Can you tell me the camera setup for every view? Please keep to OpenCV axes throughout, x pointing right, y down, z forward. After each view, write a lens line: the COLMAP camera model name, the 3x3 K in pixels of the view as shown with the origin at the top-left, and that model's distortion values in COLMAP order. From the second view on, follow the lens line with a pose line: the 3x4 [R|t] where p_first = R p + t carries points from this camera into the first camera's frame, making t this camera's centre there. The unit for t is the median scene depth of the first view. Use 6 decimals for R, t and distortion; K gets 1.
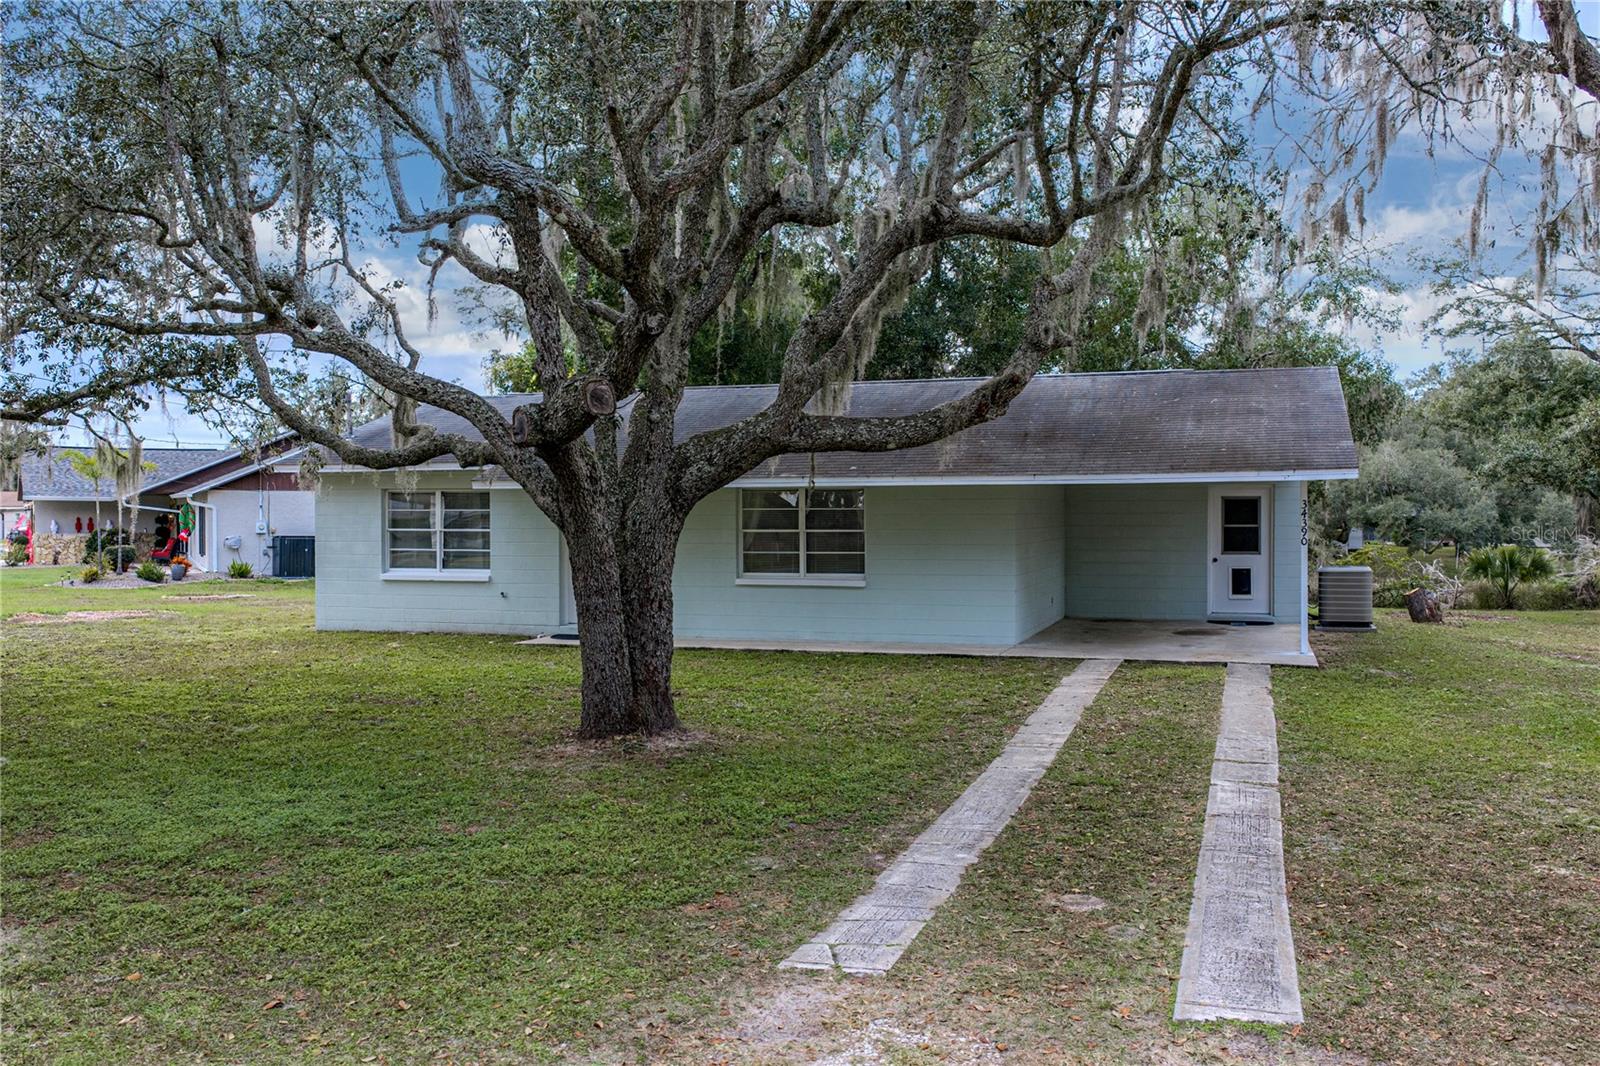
lens RADIAL K [[1376.9, 0, 797.8], [0, 1376.9, 544.4], [0, 0, 1]] dist [-0.002879, -0.011670]
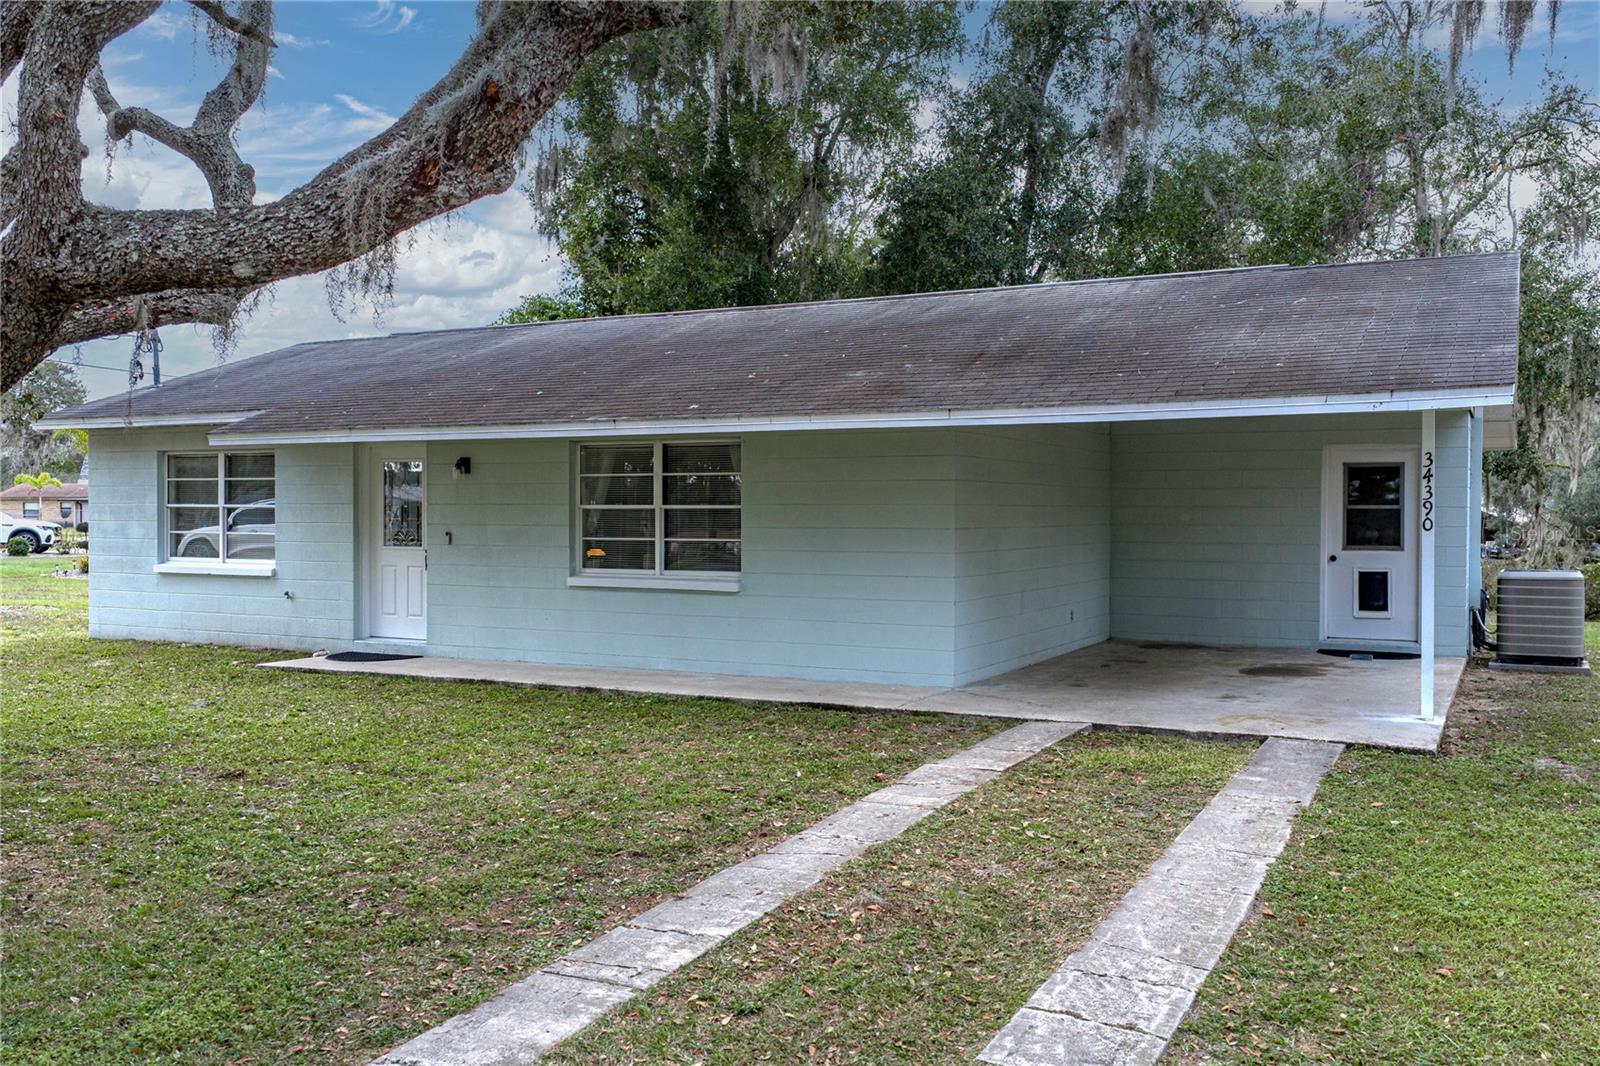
lens RADIAL K [[1376.9, 0, 809.2], [0, 1376.9, 532.8], [0, 0, 1]] dist [-0.002879, -0.011670]
pose [[0.987819, 0.007991, -0.155400, 0.168845], [-0.009199, 0.999933, -0.007056, 0.006554], [0.155334, 0.008400, 0.987826, 0.328658]]
